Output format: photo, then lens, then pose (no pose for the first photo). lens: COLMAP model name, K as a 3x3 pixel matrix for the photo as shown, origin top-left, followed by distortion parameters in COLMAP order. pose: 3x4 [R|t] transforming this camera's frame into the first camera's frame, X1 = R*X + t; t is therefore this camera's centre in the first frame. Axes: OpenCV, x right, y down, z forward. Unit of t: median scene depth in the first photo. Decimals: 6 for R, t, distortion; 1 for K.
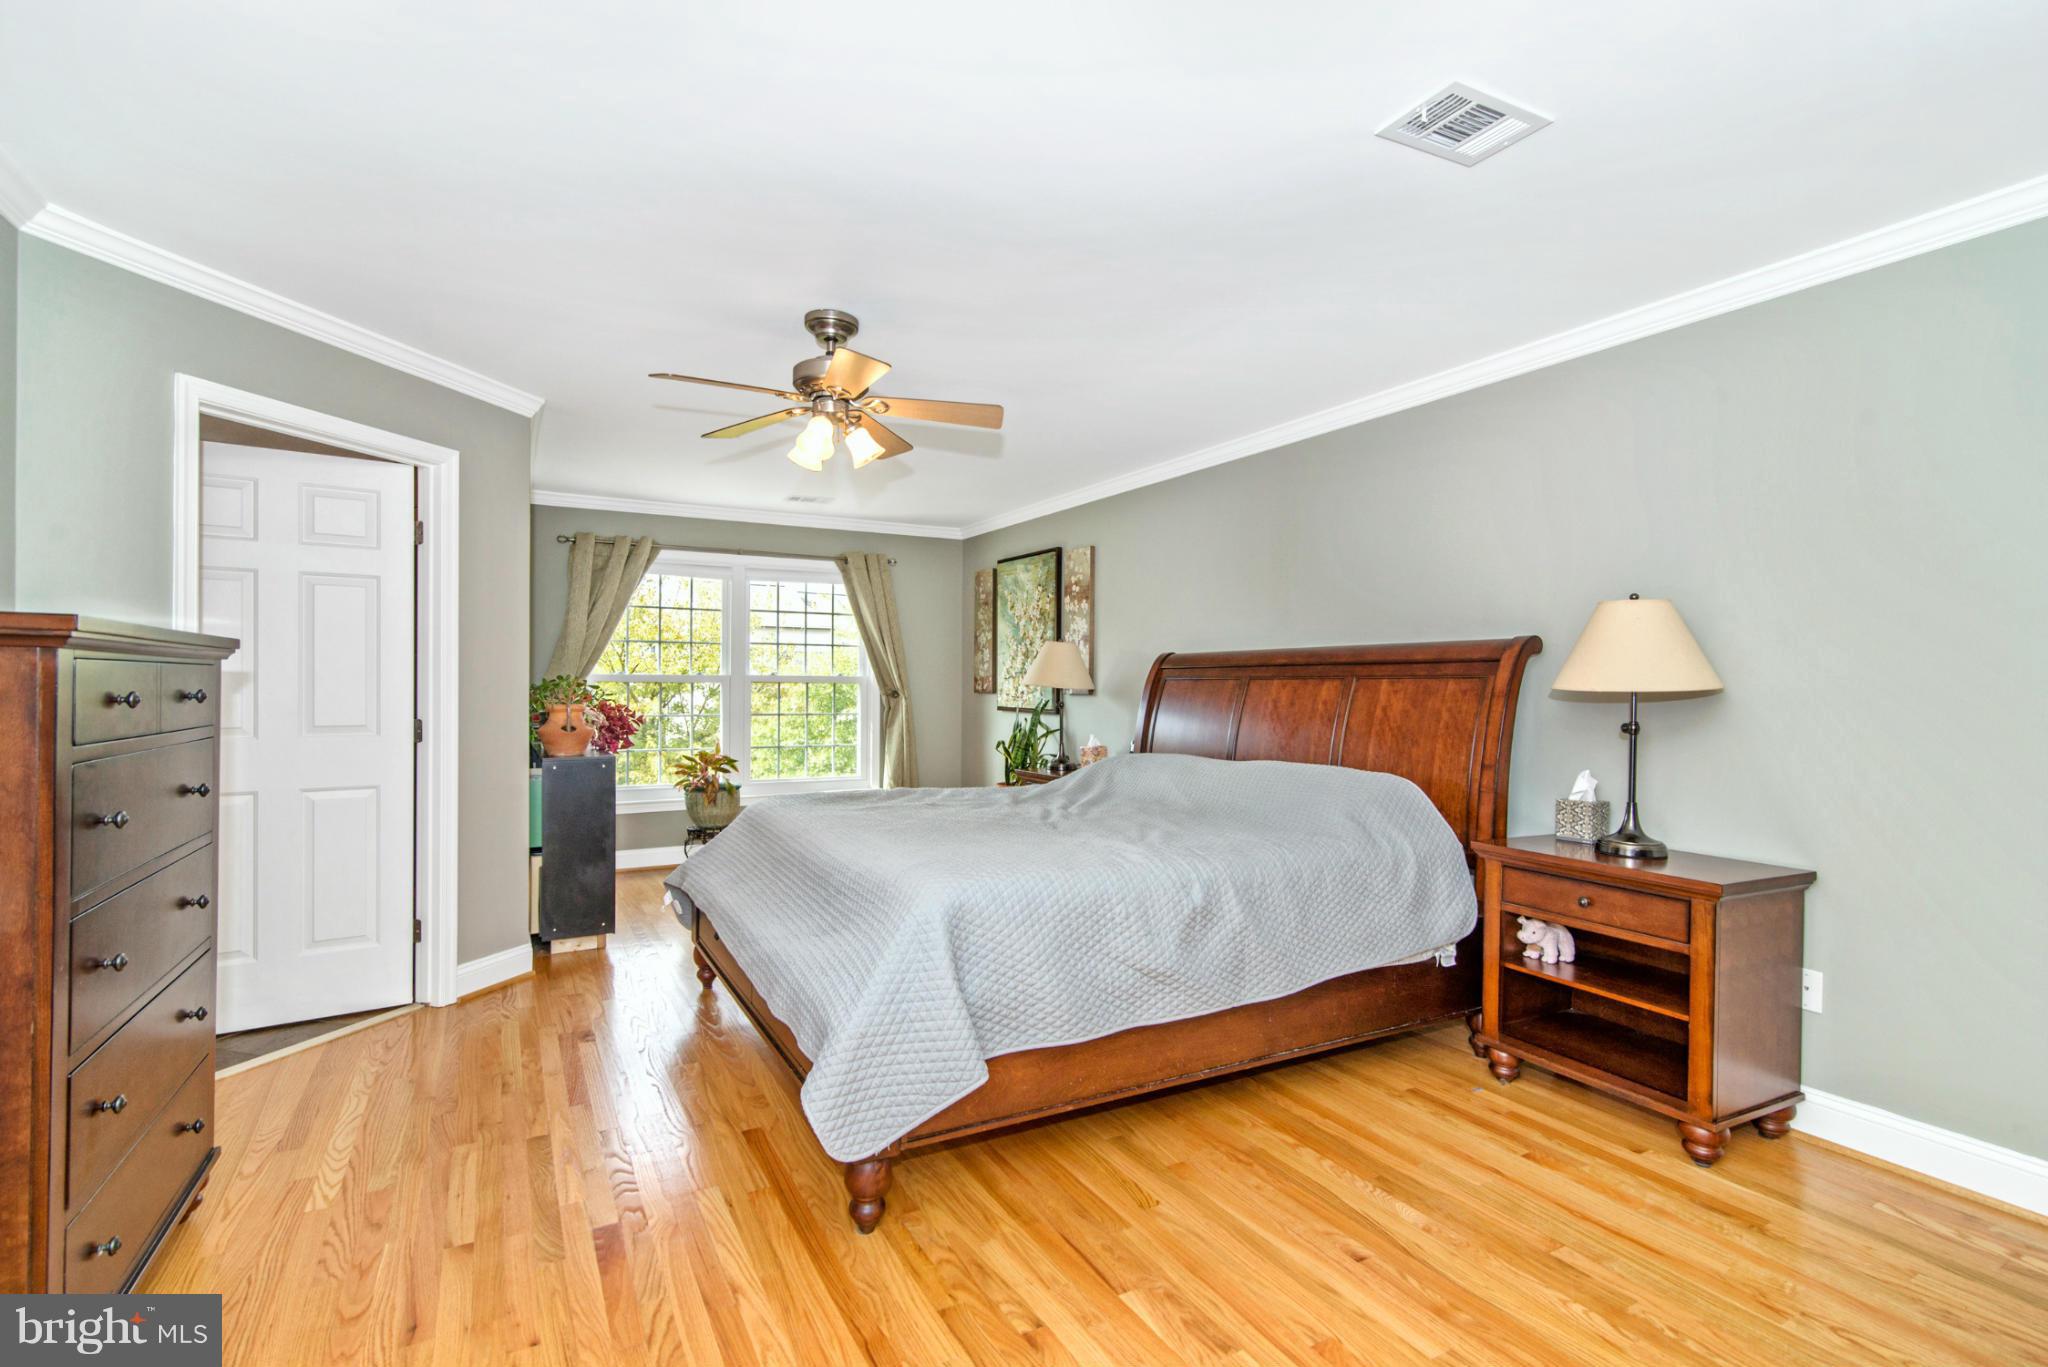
lens RADIAL K [[953.9, 0, 1004.8], [0, 953.9, 673.7], [0, 0, 1]] dist [0.006804, -0.000060]
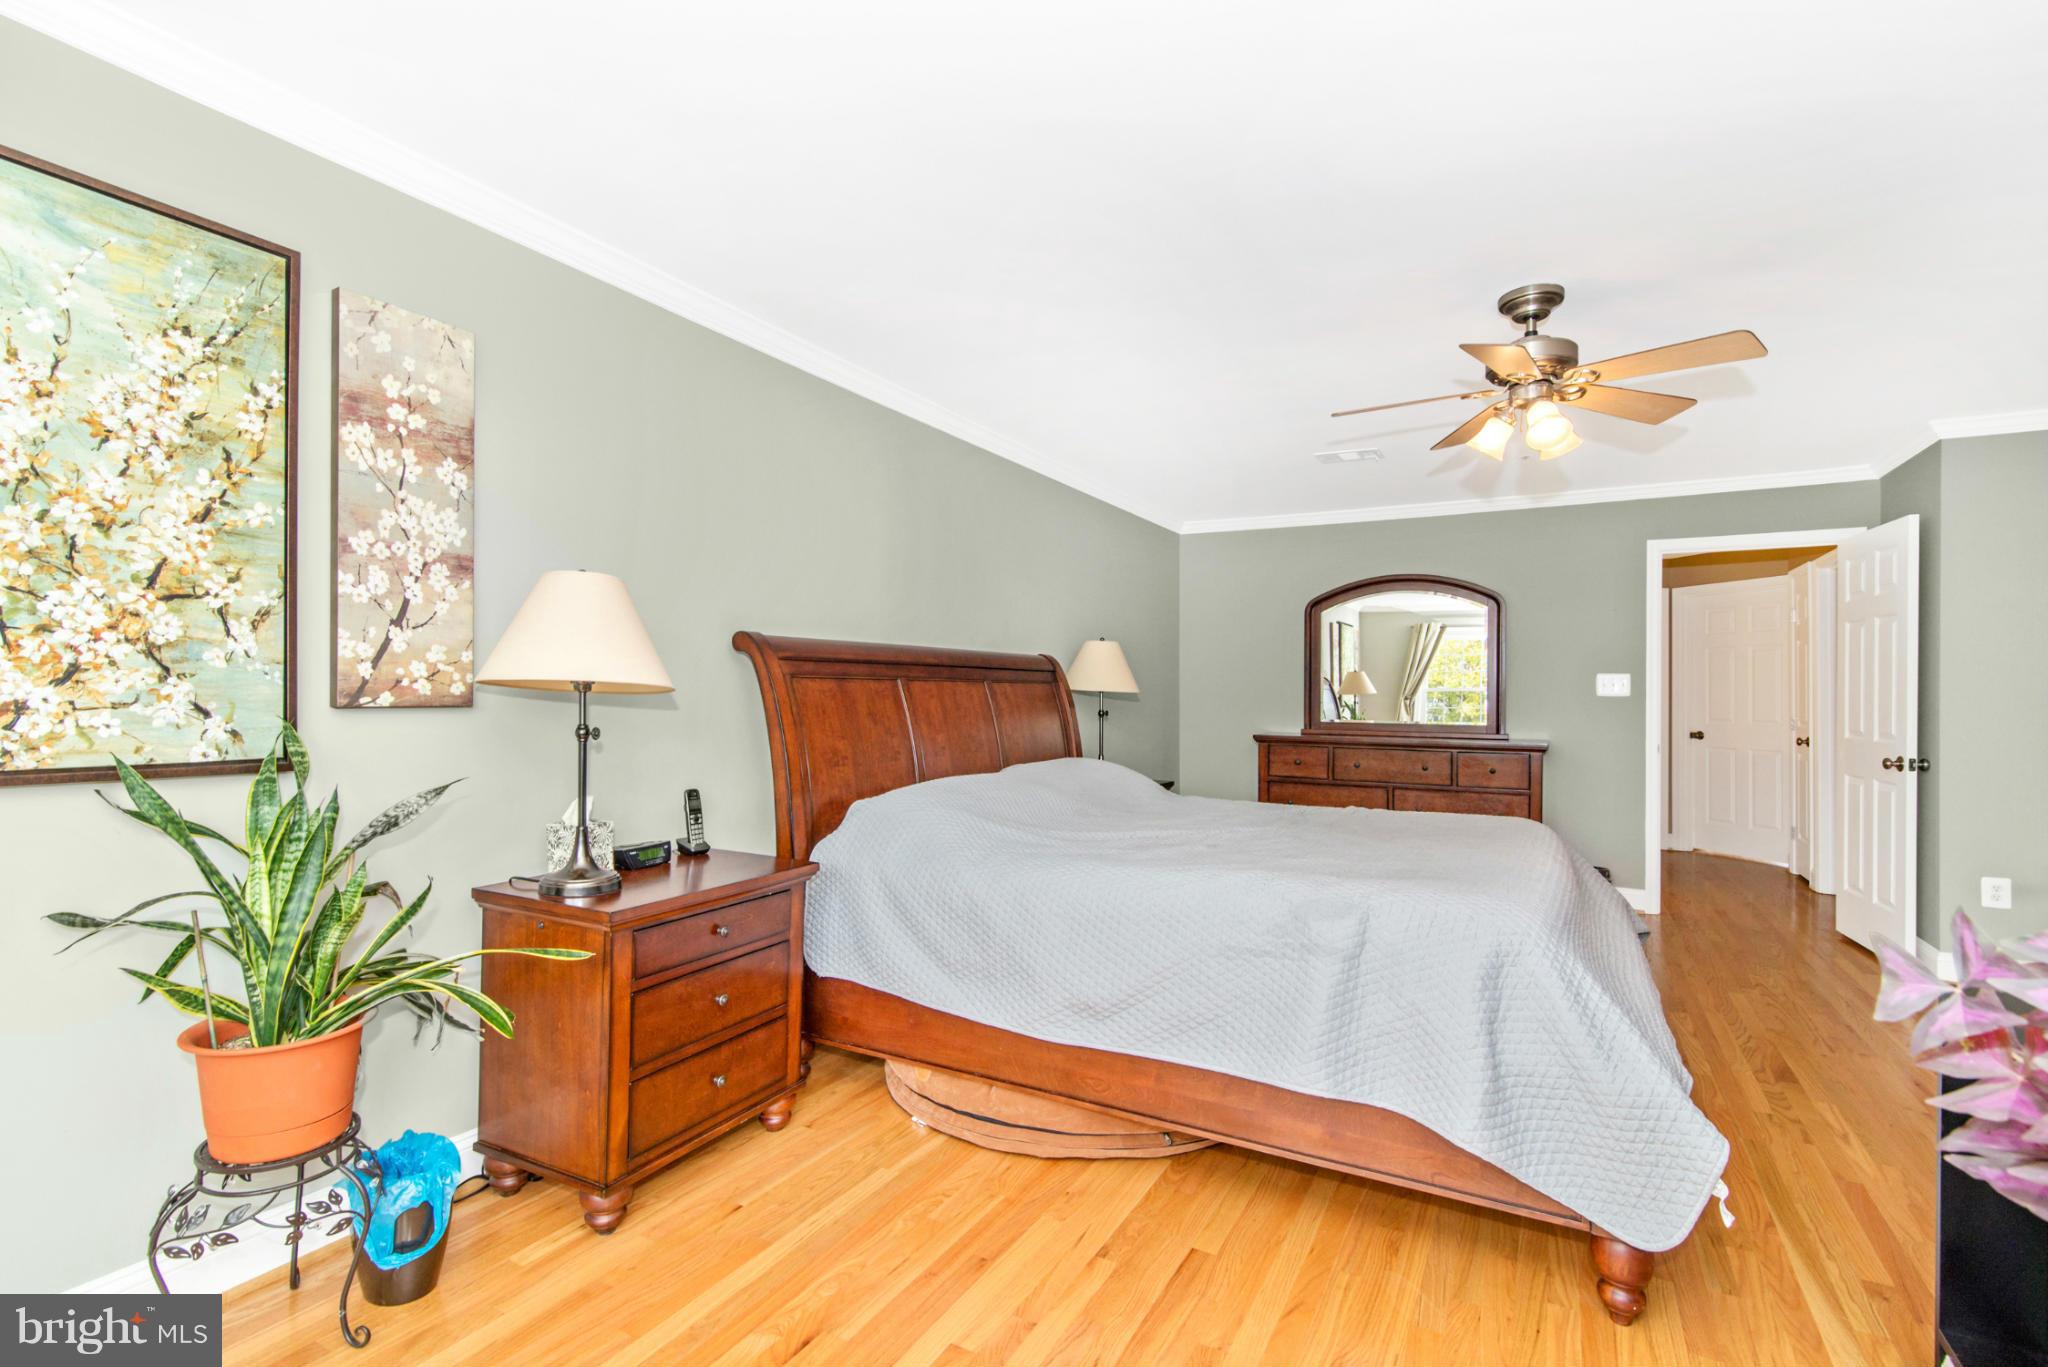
lens RADIAL K [[953.9, 0, 1004.8], [0, 953.9, 673.7], [0, 0, 1]] dist [0.006804, -0.000060]
pose [[-0.535144, 0.013479, 0.844654, -0.354882], [-0.013716, 0.999602, -0.024642, 0.014749], [-0.844650, -0.024773, -0.534746, 0.993856]]
